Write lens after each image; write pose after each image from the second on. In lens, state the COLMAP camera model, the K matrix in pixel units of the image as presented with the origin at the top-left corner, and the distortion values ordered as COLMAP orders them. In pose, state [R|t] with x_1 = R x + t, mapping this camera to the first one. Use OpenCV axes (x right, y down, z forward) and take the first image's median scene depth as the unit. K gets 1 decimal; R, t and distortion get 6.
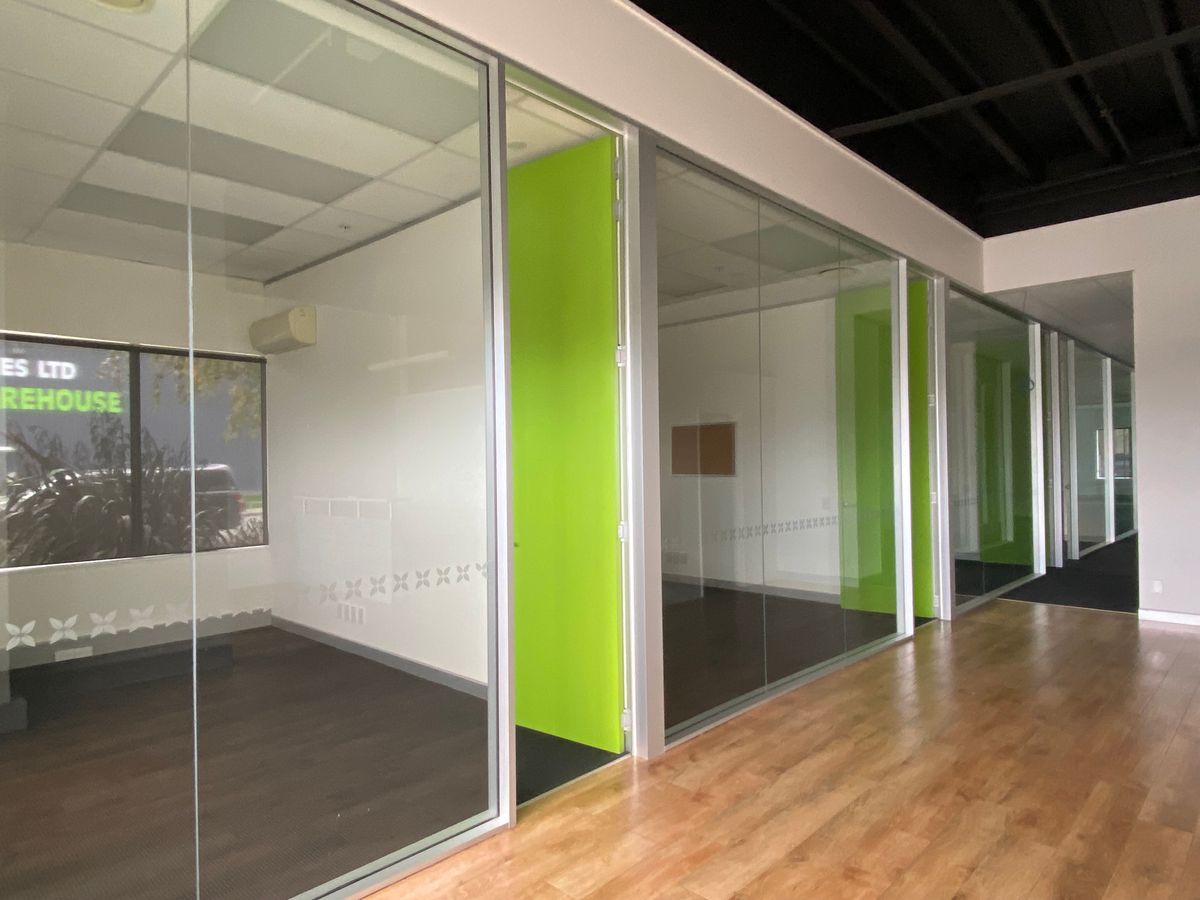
lens RADIAL K [[731.1, 0, 600.0], [0, 731.1, 450.0], [0, 0, 1]] dist [-0.002821, -0.004169]
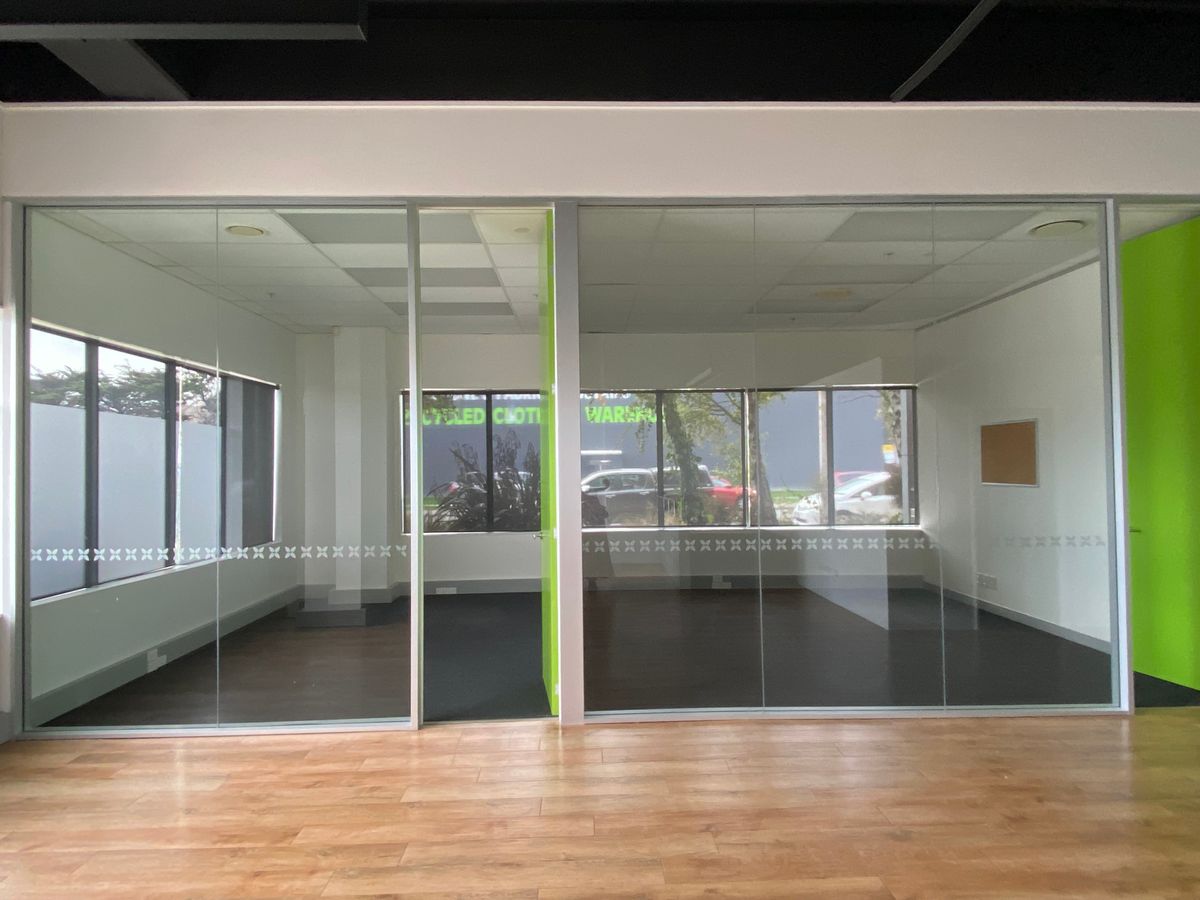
lens RADIAL K [[731.1, 0, 600.0], [0, 731.1, 450.0], [0, 0, 1]] dist [-0.002821, -0.004169]
pose [[0.708824, -0.013514, -0.705256, 0.834556], [0.016786, 0.999856, -0.002289, -0.021426], [0.705186, -0.010216, 0.708949, 0.166895]]
